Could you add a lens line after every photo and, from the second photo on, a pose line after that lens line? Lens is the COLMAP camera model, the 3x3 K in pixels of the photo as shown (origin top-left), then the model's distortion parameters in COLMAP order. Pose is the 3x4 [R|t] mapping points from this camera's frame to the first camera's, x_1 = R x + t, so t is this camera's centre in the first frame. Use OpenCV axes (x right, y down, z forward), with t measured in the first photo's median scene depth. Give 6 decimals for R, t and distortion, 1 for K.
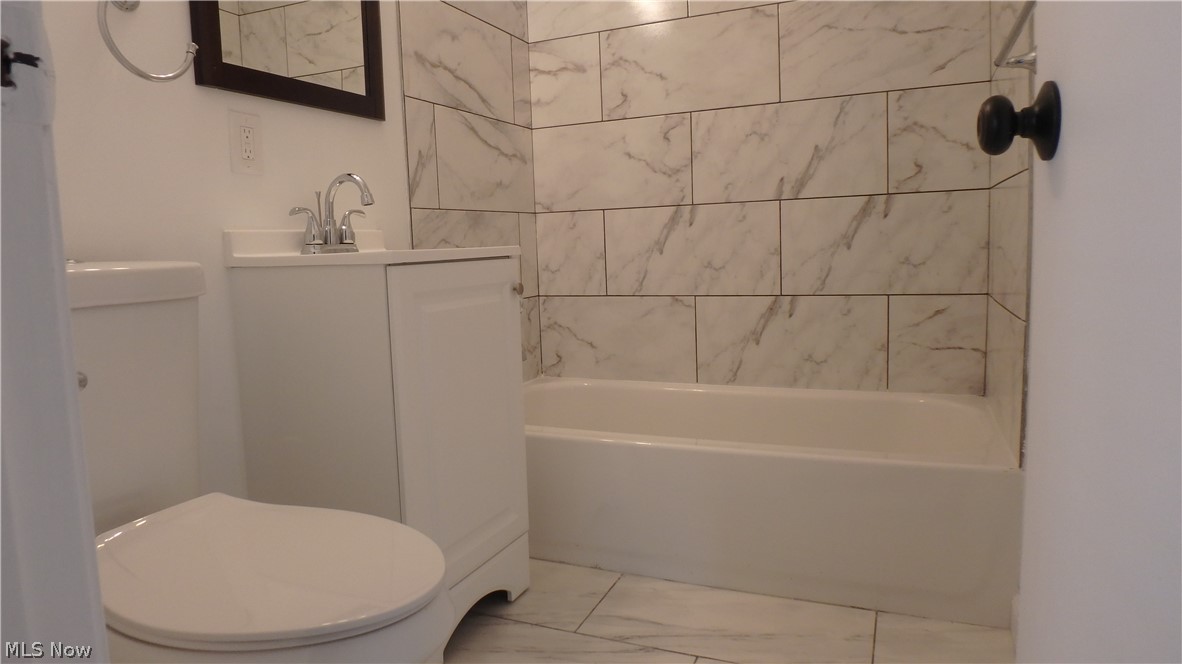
lens RADIAL K [[741.3, 0, 582.7], [0, 741.3, 332.2], [0, 0, 1]] dist [-0.035560, -0.001661]
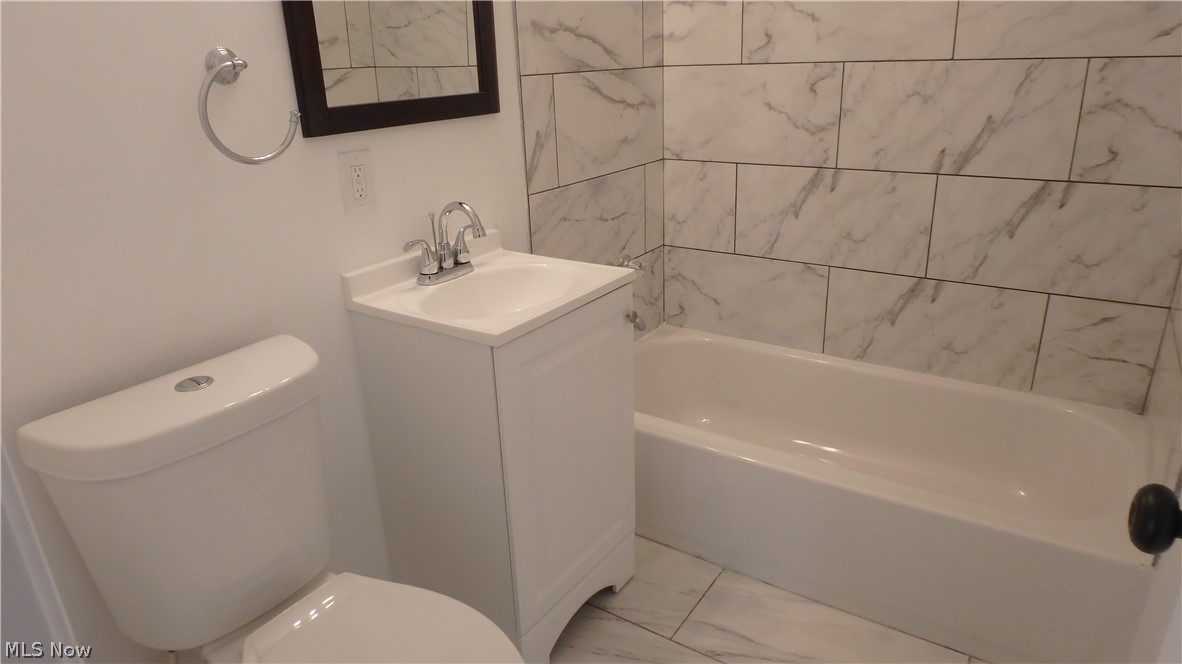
lens RADIAL K [[741.3, 0, 588.2], [0, 741.3, 335.2], [0, 0, 1]] dist [-0.035560, -0.001661]
pose [[0.983194, 0.063565, -0.171141, 0.019528], [-0.017155, 0.965449, 0.260028, -0.220639], [0.181757, -0.252722, 0.950314, 0.043236]]
